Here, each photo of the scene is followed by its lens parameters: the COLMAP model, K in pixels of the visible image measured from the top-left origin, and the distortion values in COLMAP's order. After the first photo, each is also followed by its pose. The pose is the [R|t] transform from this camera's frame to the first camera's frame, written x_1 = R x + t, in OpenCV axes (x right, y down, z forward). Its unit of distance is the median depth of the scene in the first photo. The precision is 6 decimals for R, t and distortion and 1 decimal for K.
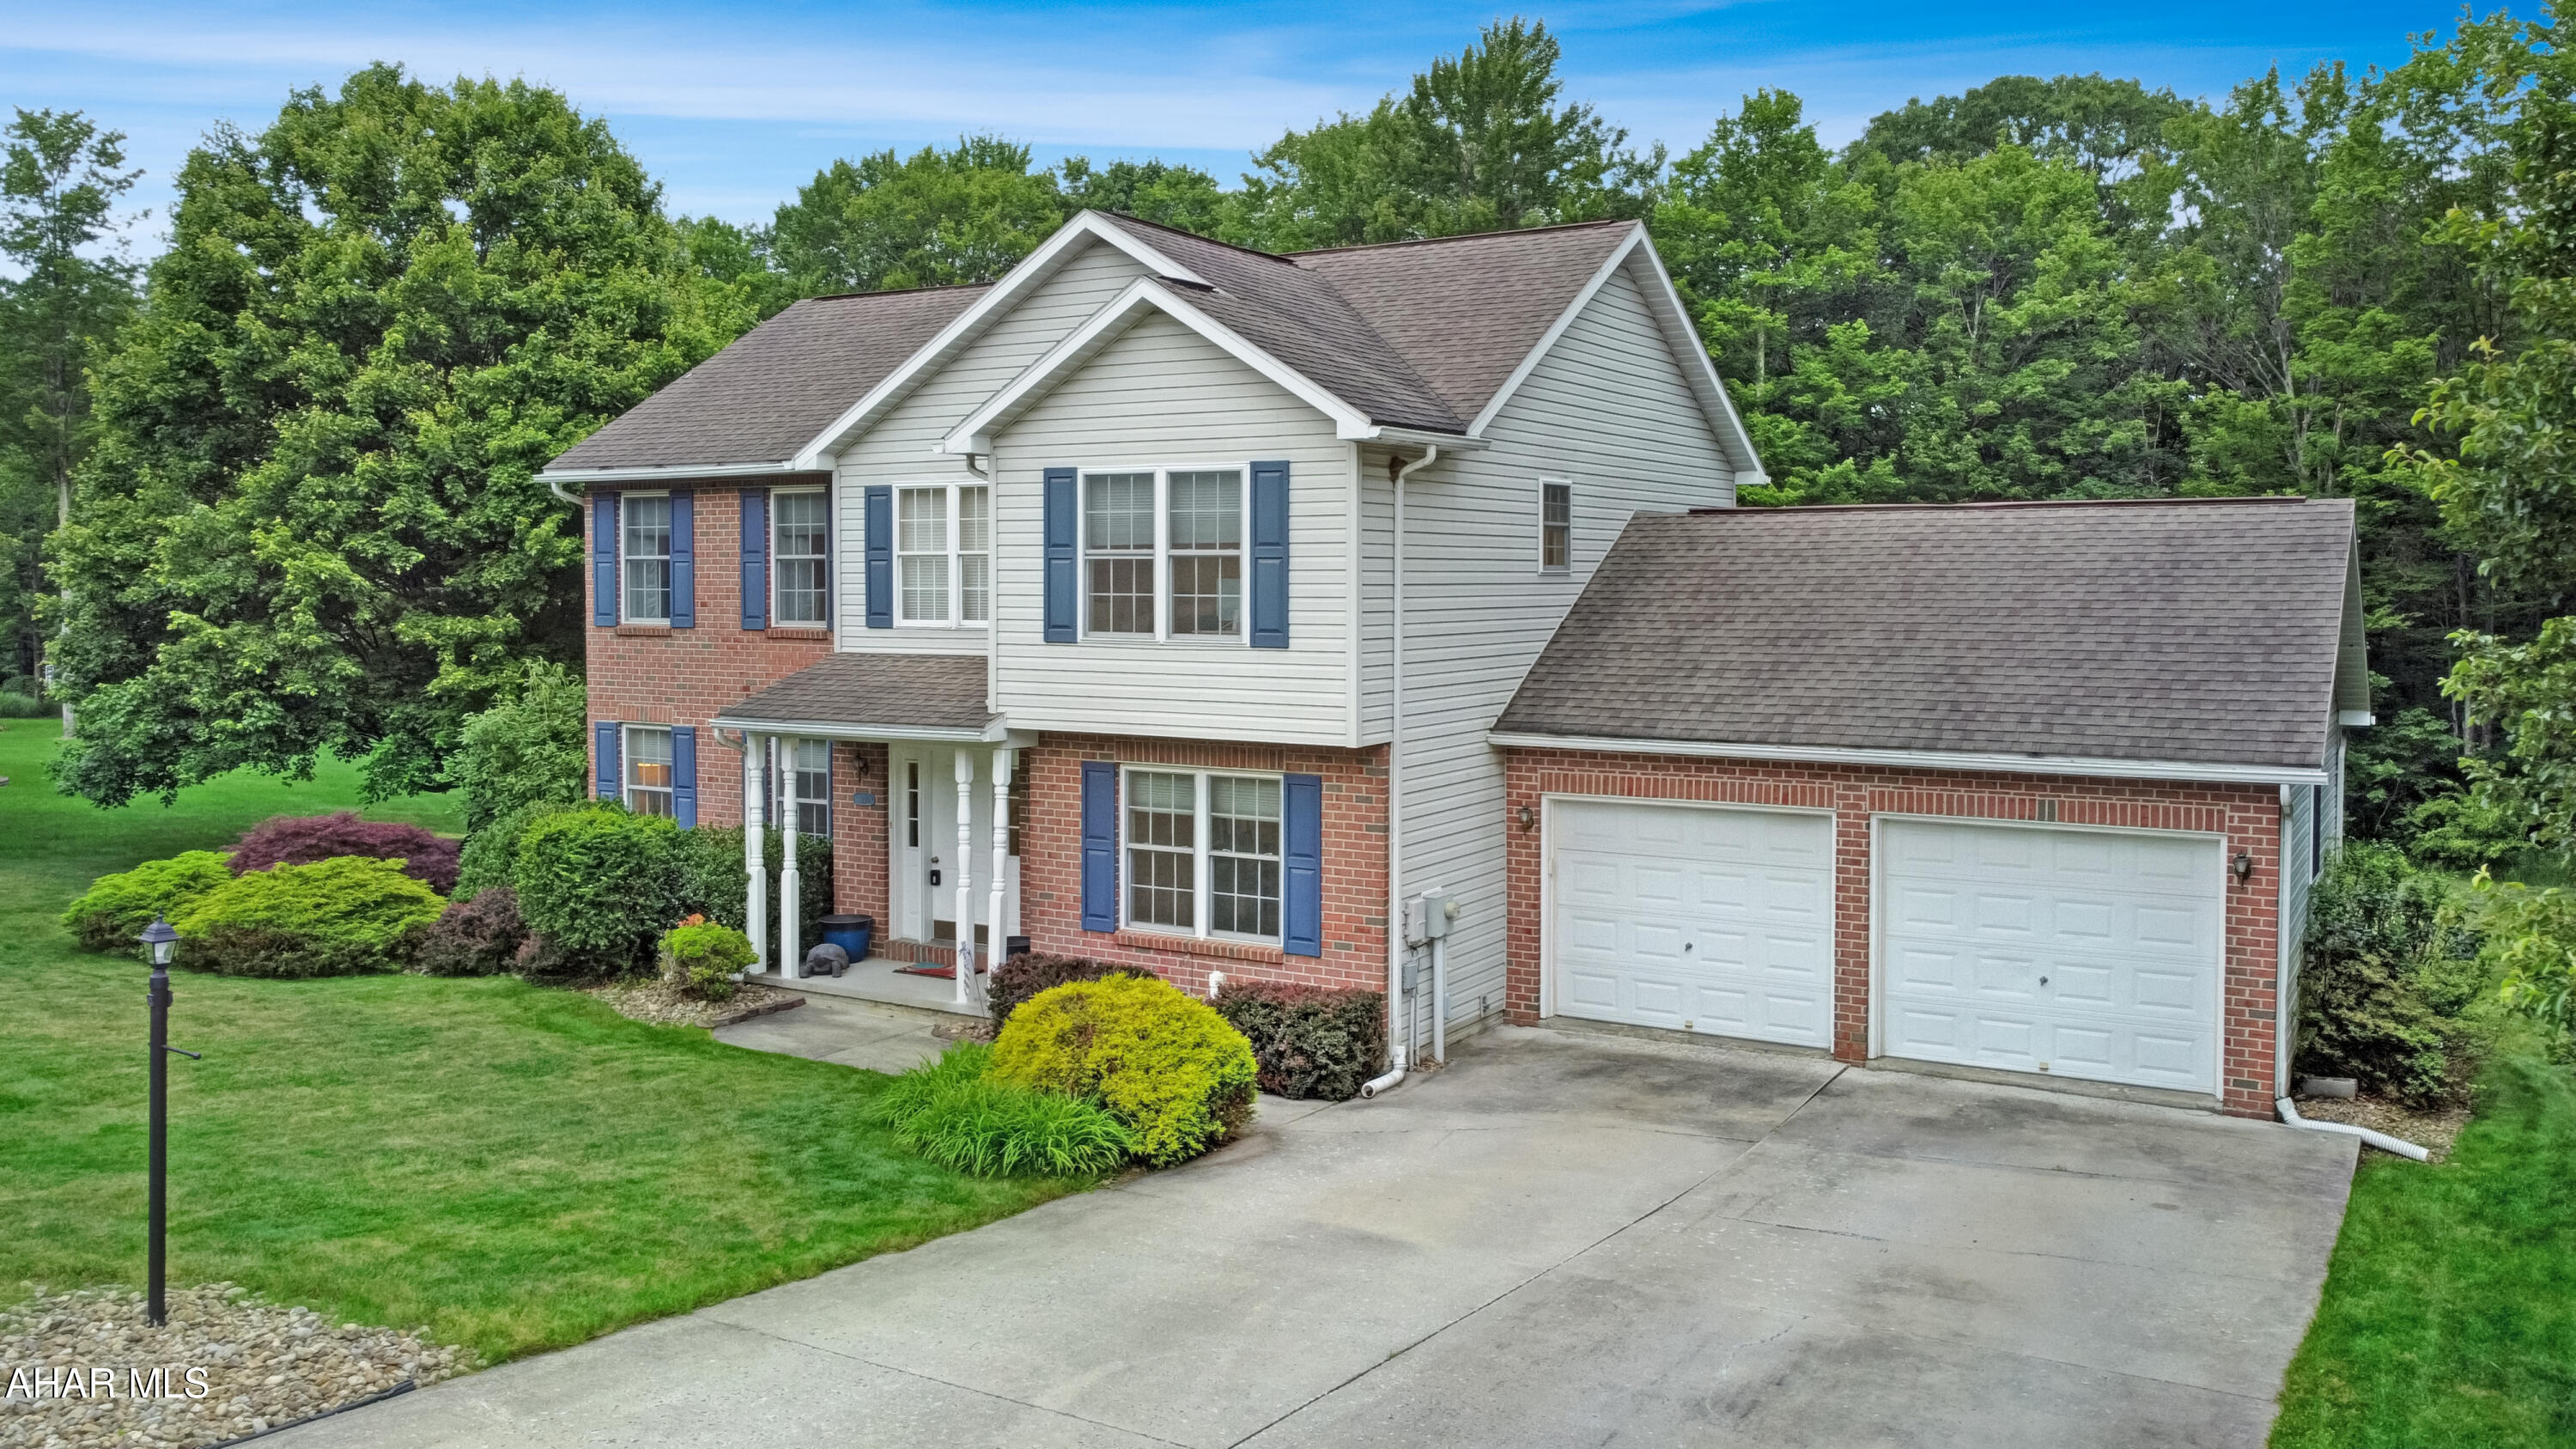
lens RADIAL K [[1976.3, 0, 1377.2], [0, 1976.3, 650.9], [0, 0, 1]] dist [0.004354, -0.015830]
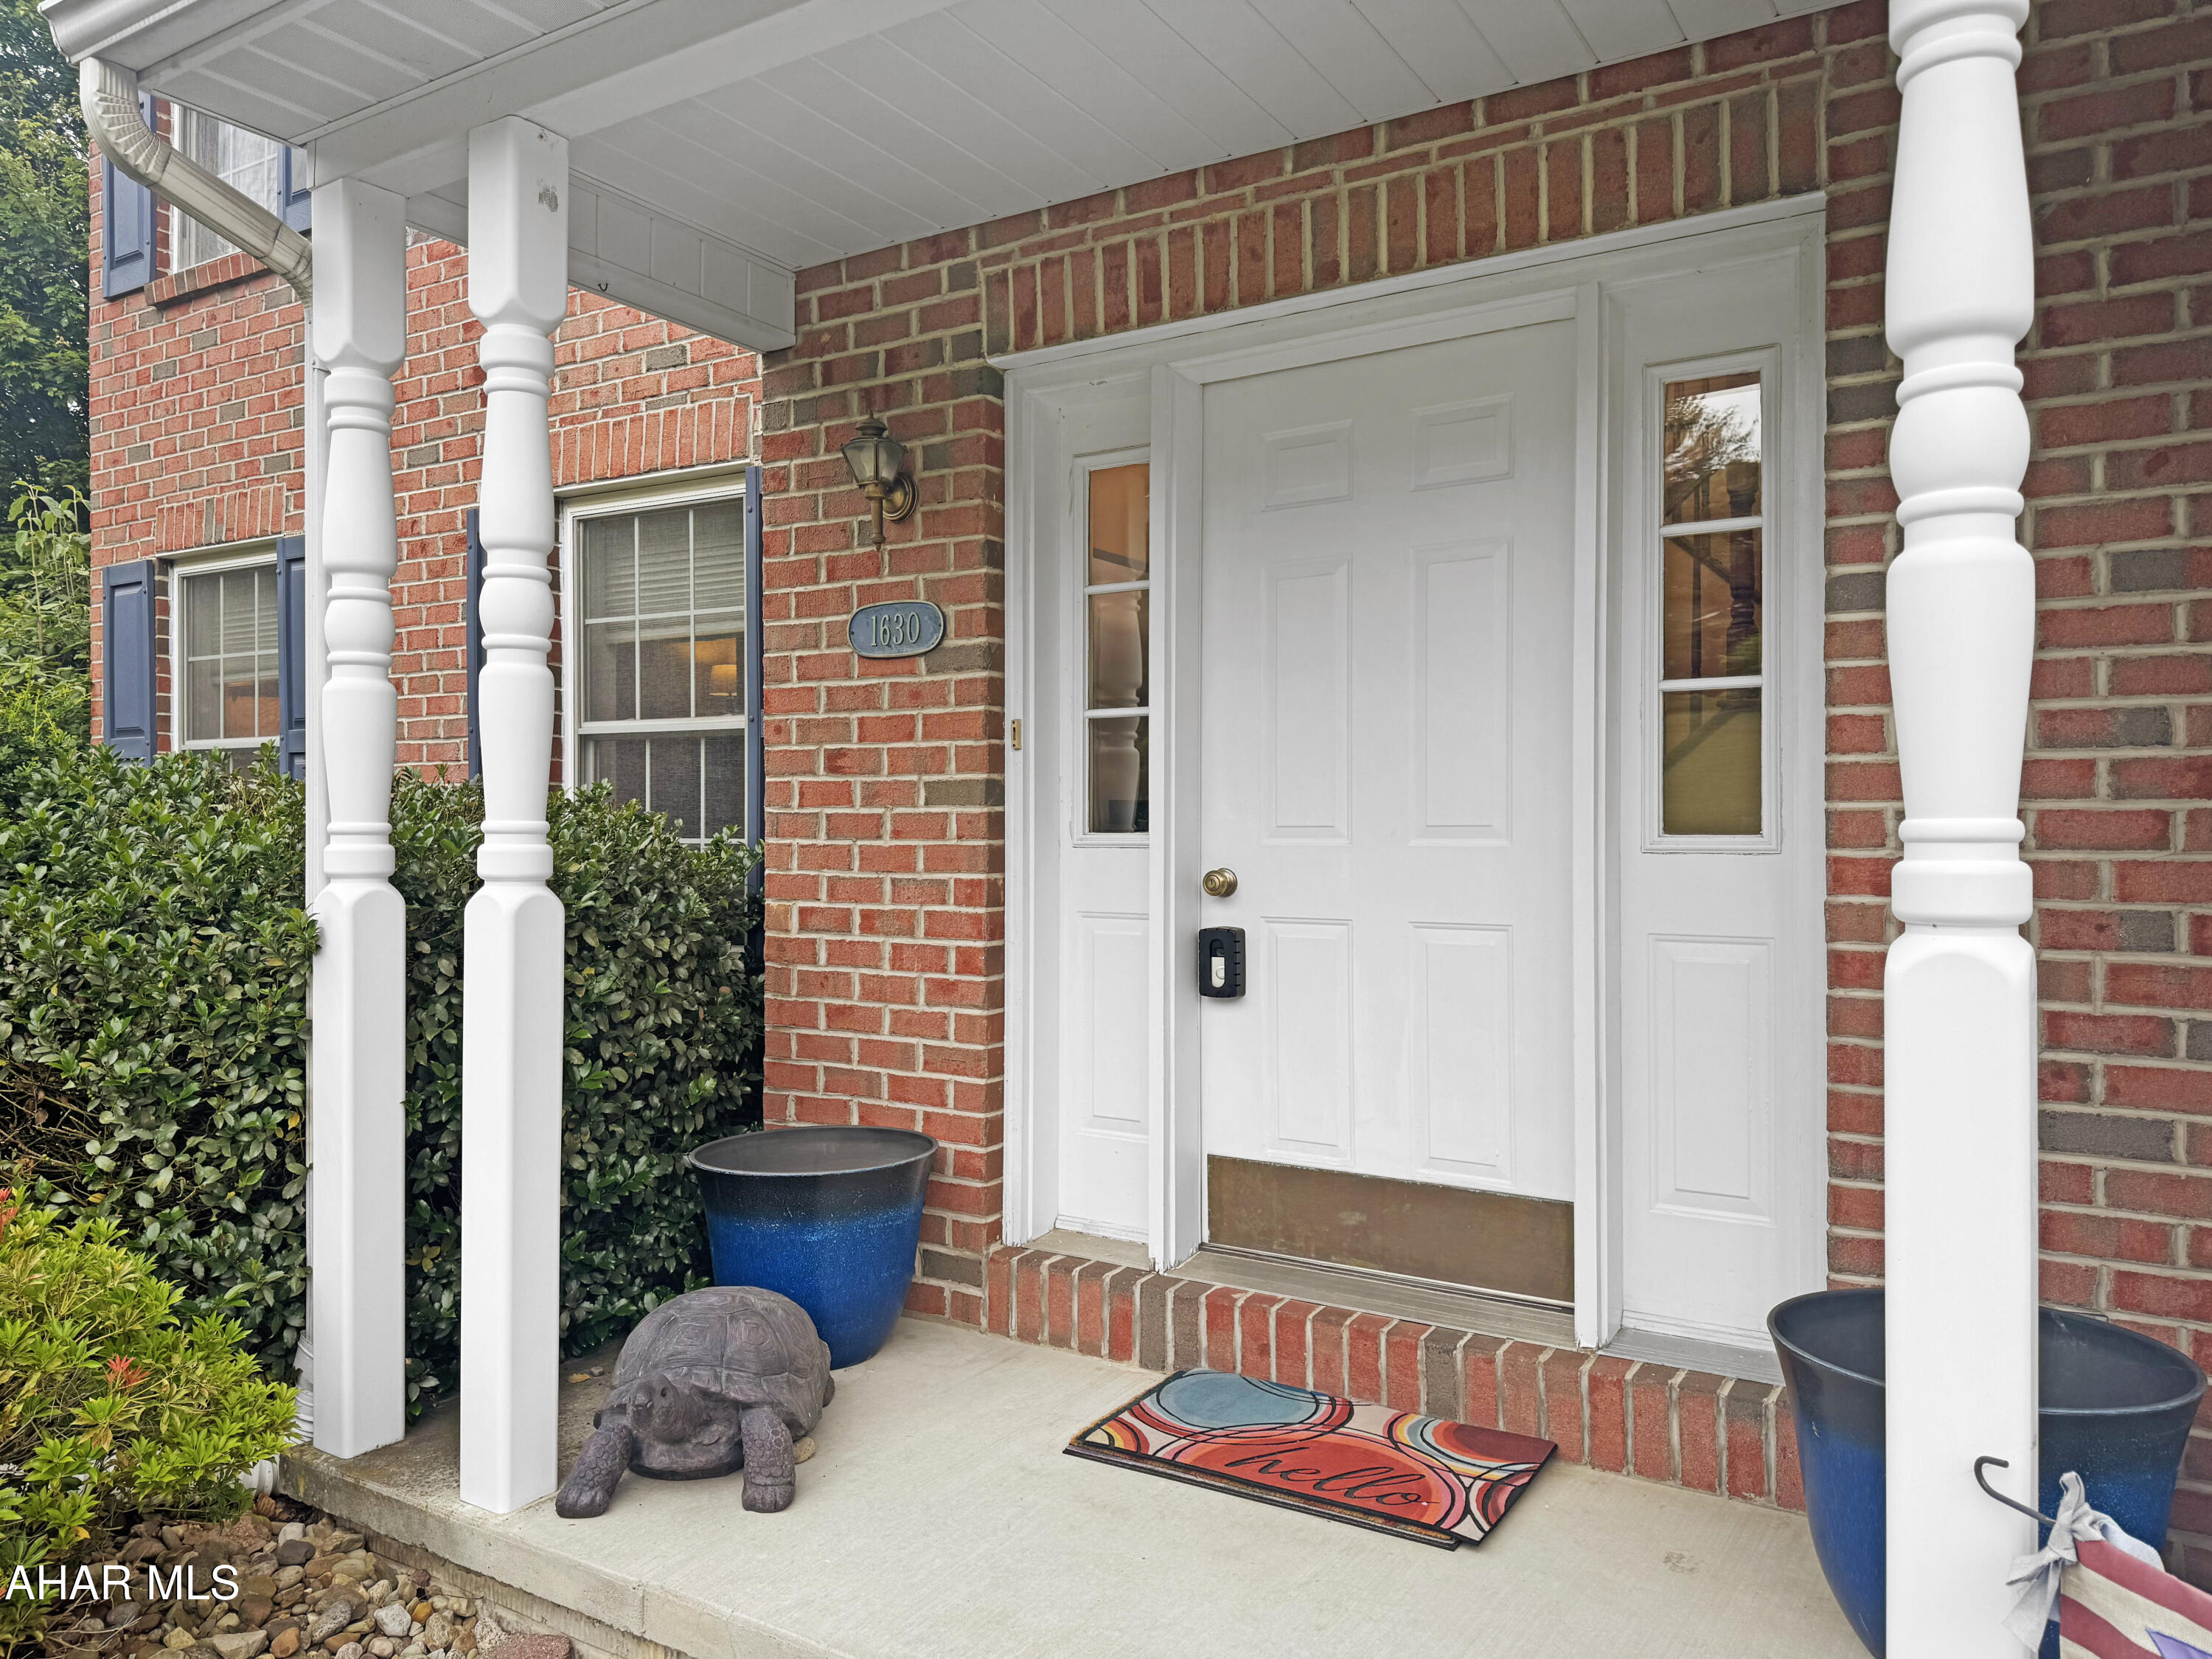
lens RADIAL K [[1551.3, 0, 1127.5], [0, 1551.3, 834.6], [0, 0, 1]] dist [0.013480, 0.000652]
pose [[0.998846, 0.000515, -0.048016, -0.252121], [-0.002005, 0.999518, -0.030979, 0.118075], [0.047977, 0.031040, 0.998366, 0.924580]]
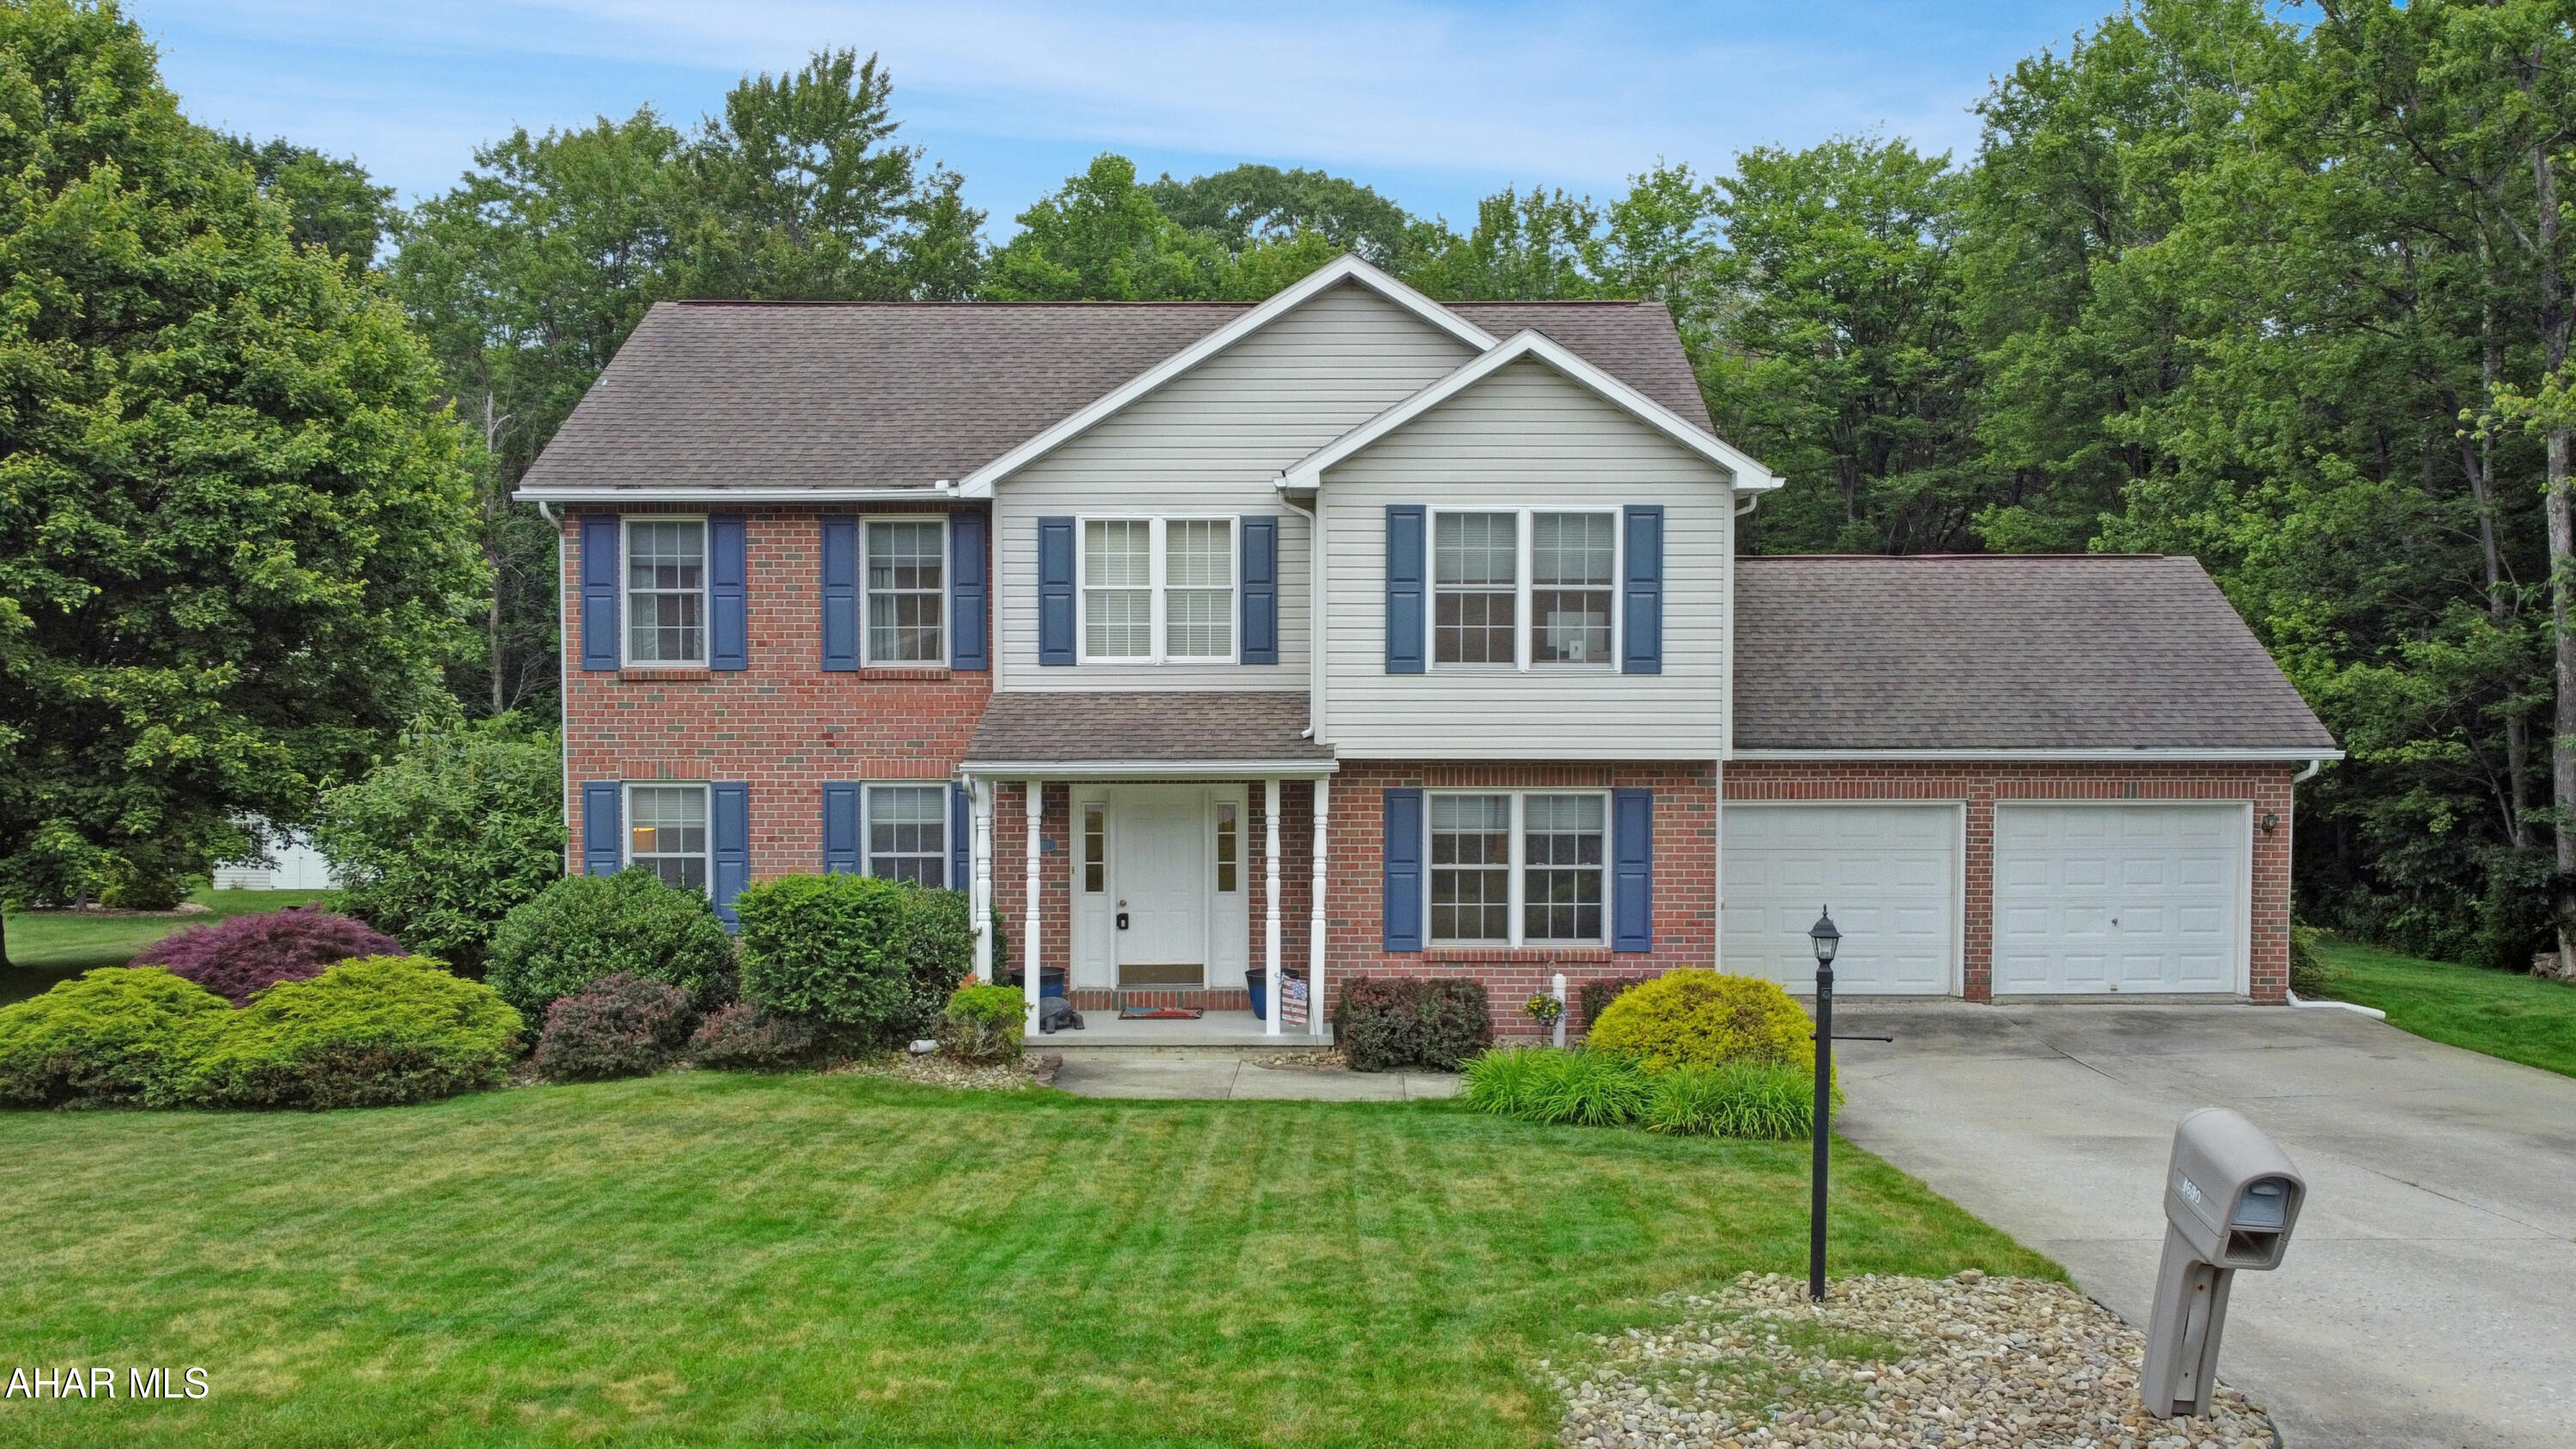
lens RADIAL K [[1976.3, 0, 1363.5], [0, 1976.3, 723.7], [0, 0, 1]] dist [0.004354, -0.015830]
pose [[0.864059, -0.025189, 0.502760, -0.679362], [0.020450, 0.999679, 0.014939, 0.005929], [-0.502975, -0.002627, 0.864297, 0.110684]]
